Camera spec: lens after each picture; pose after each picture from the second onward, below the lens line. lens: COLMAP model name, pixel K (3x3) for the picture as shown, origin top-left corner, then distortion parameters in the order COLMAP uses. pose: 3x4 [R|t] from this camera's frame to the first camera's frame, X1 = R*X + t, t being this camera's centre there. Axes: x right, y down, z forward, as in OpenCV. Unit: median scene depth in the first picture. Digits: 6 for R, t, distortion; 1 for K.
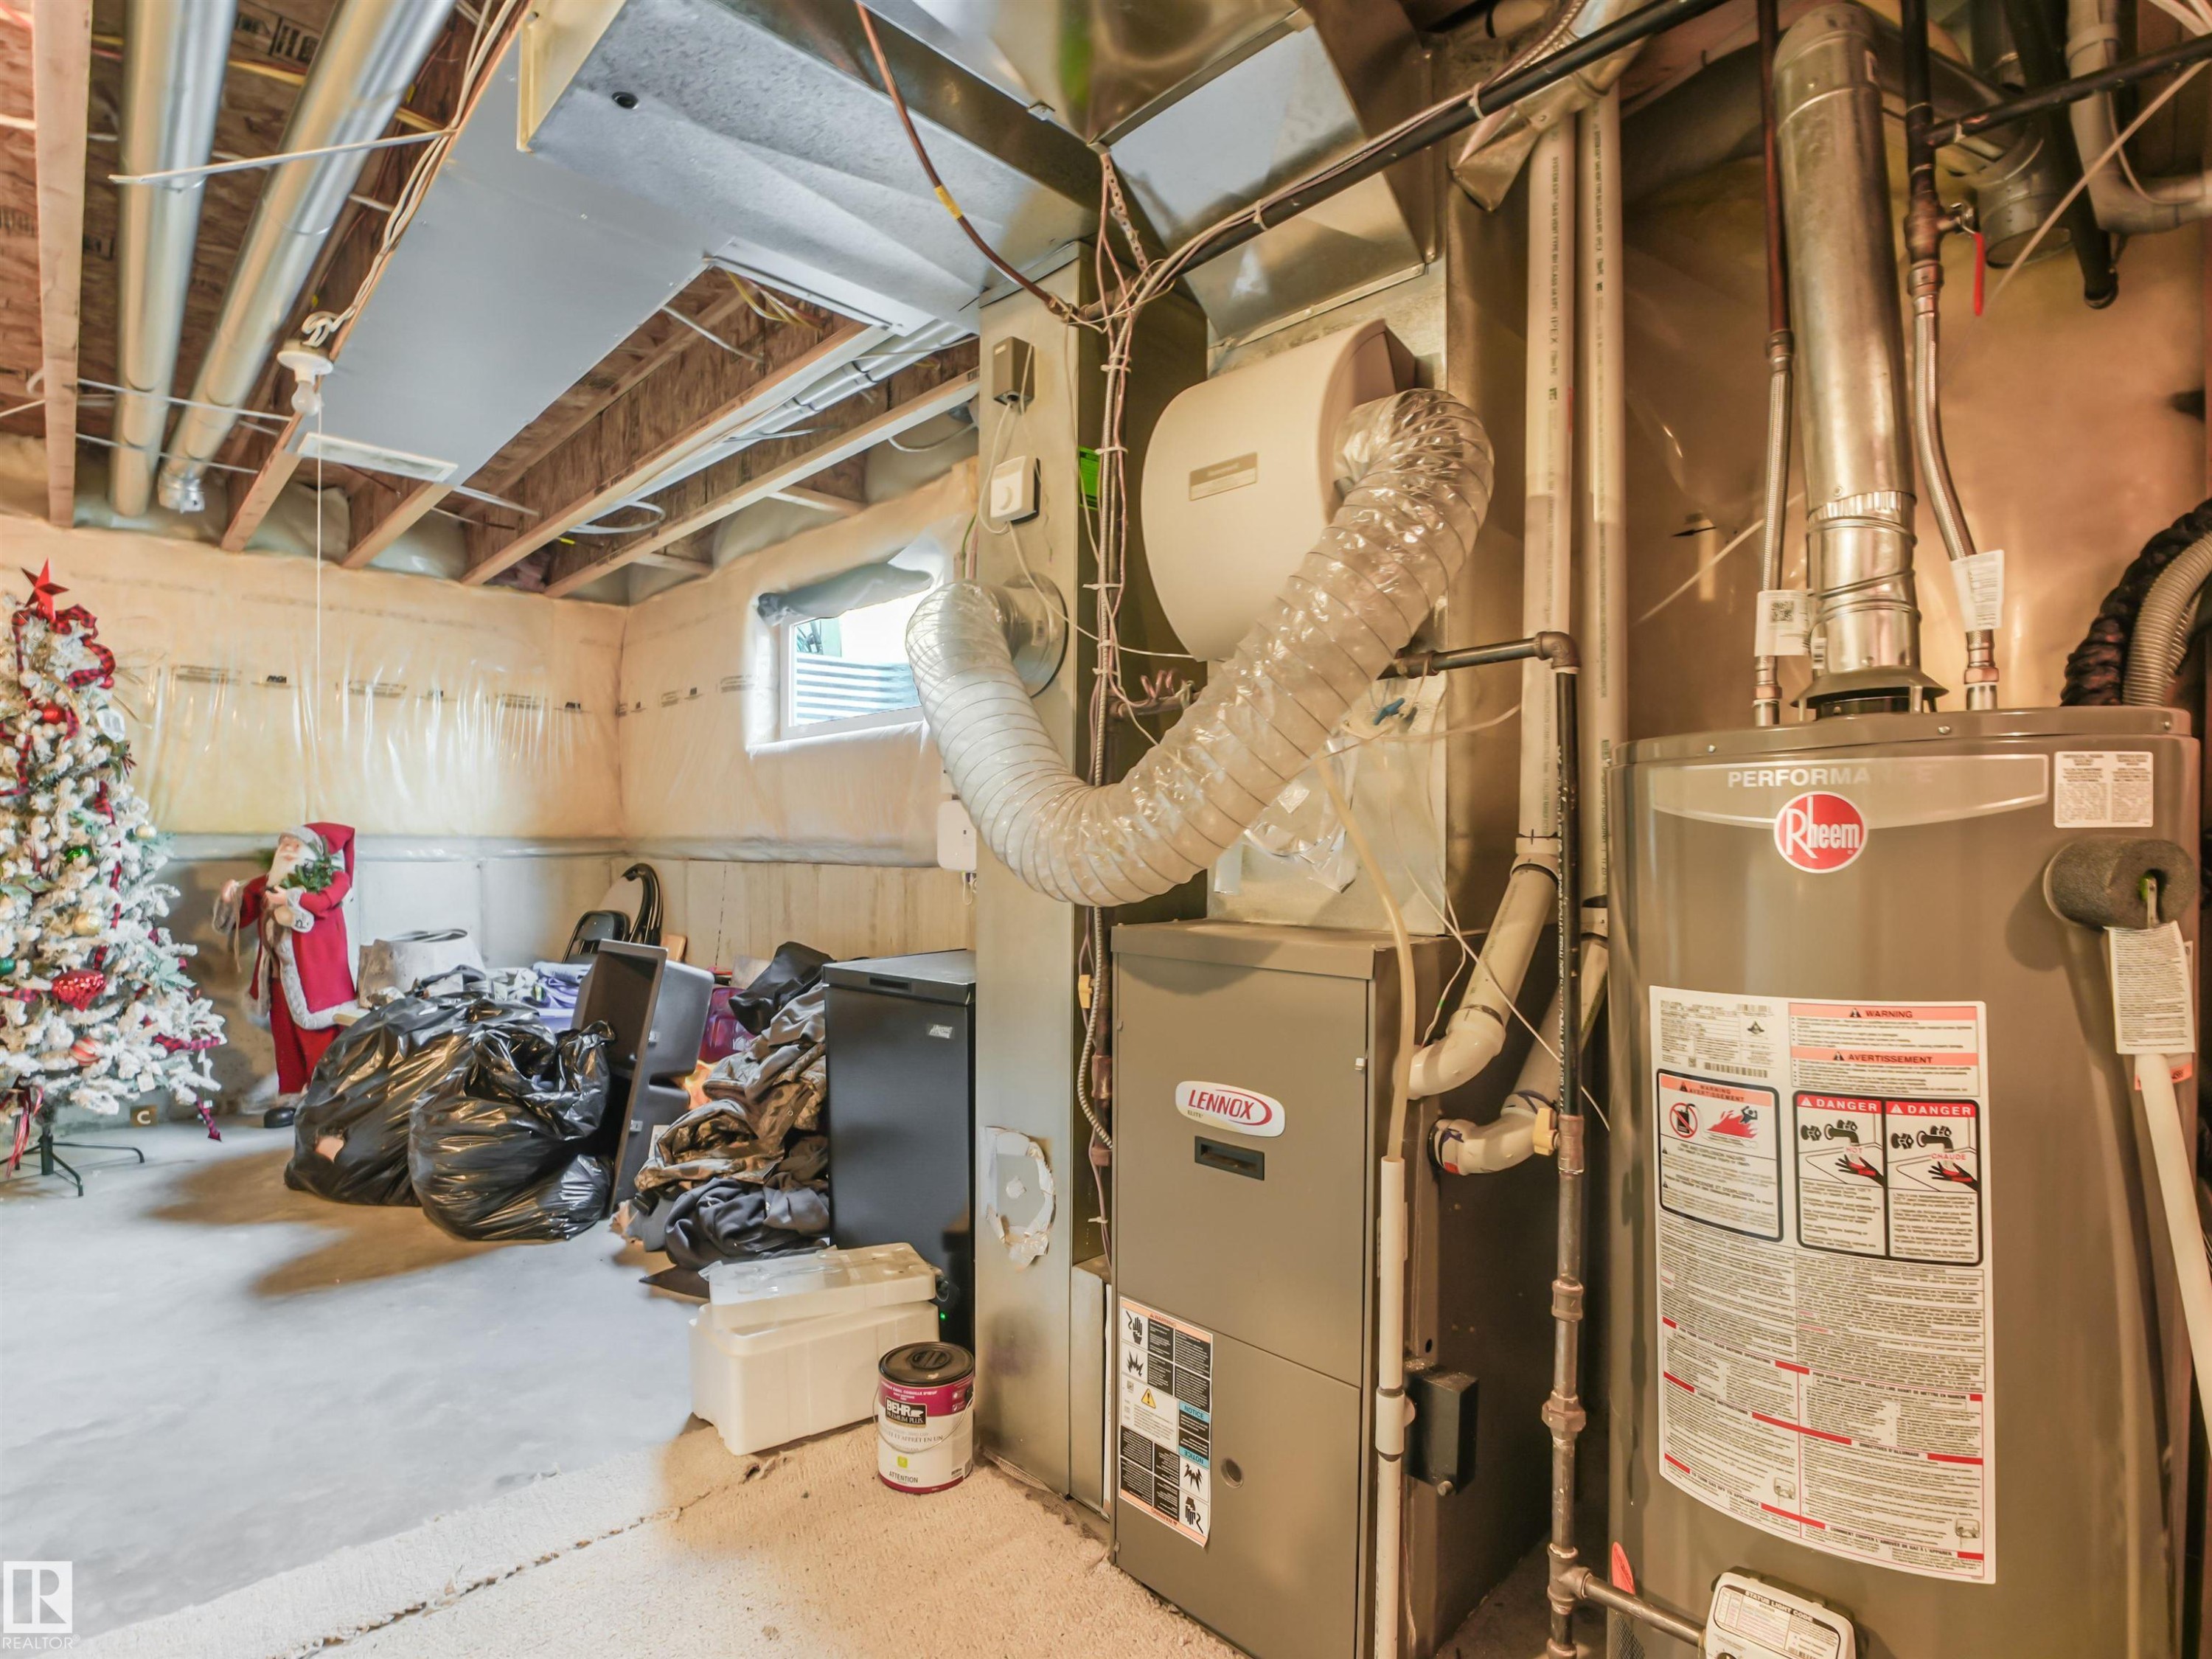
lens RADIAL K [[1047.8, 0, 1092.1], [0, 1047.8, 893.2], [0, 0, 1]] dist [-0.040476, -0.000026]
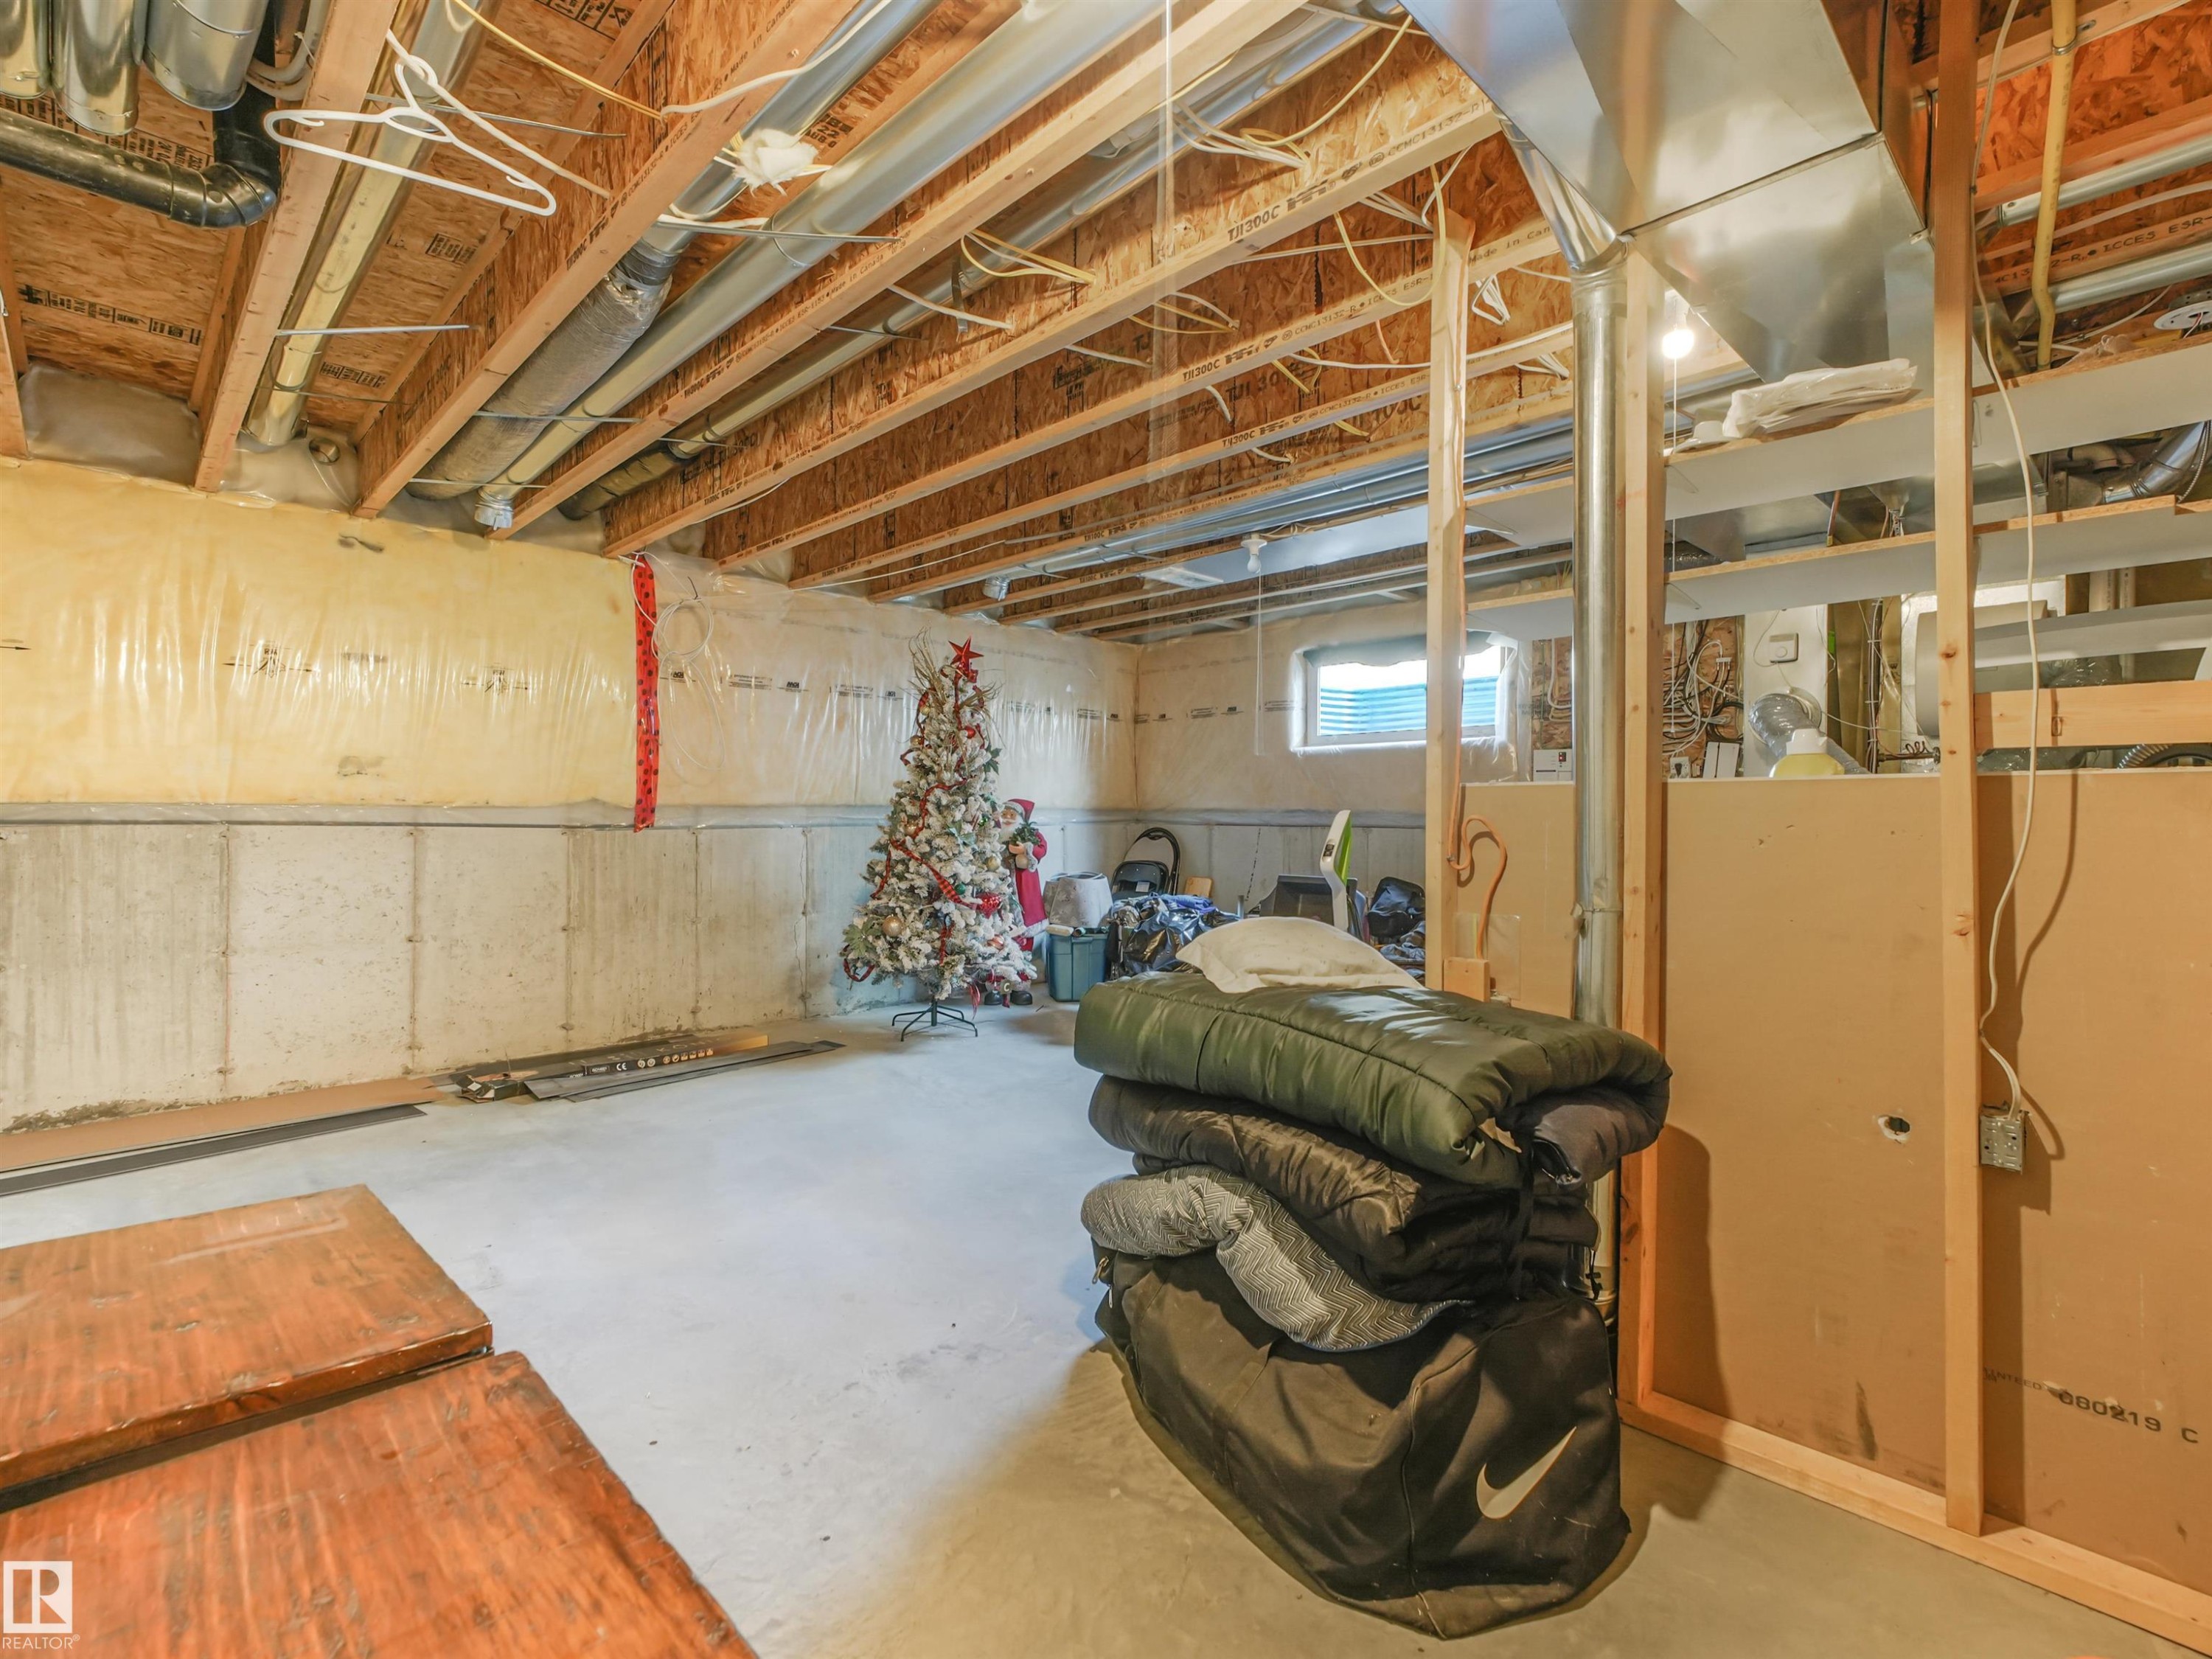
lens RADIAL K [[1032.7, 0, 1102.0], [0, 1032.7, 837.3], [0, 0, 1]] dist [-0.021721, 0.000050]
pose [[0.999950, -0.000554, -0.009980, -0.814366], [0.000334, 0.999757, -0.022020, 0.024623], [0.009990, 0.022015, 0.999708, -0.650503]]
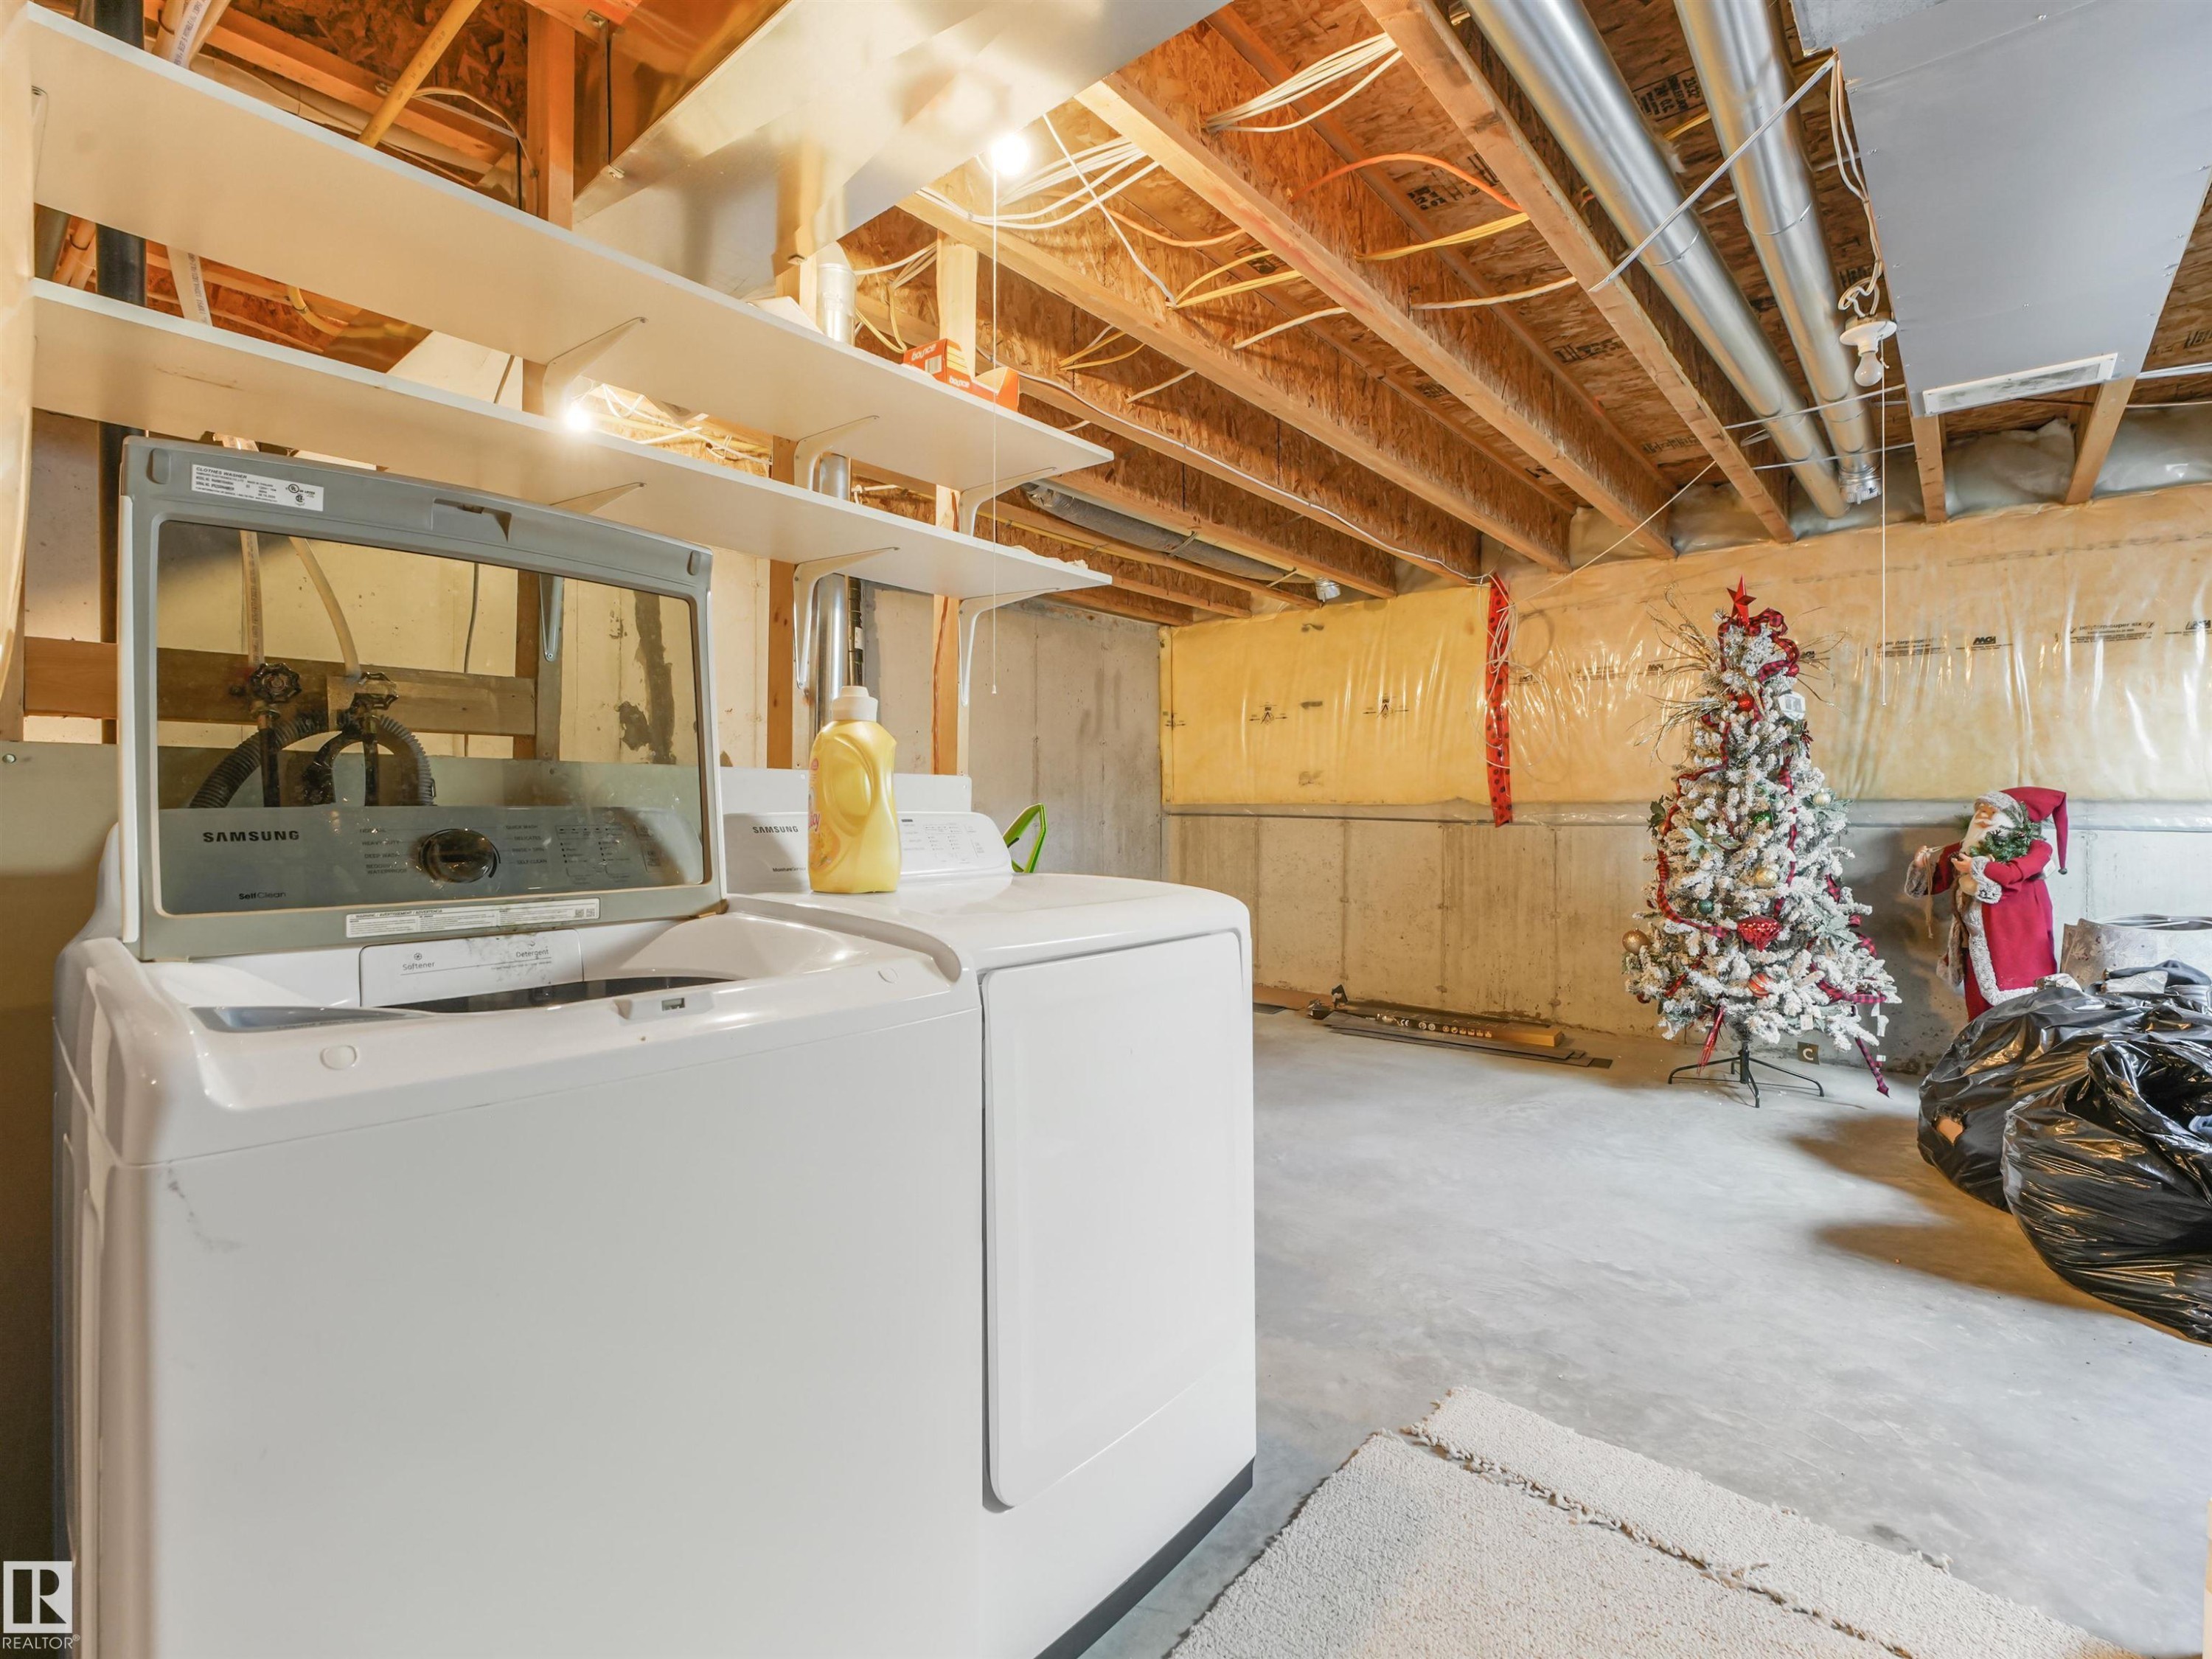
lens RADIAL K [[1018.3, 0, 1101.4], [0, 1018.3, 835.6], [0, 0, 1]] dist [-0.019017, -0.000055]
pose [[0.066570, 0.021953, -0.997540, 0.128294], [-0.046008, 0.998762, 0.018910, -0.005314], [0.996720, 0.044636, 0.067498, 0.138964]]
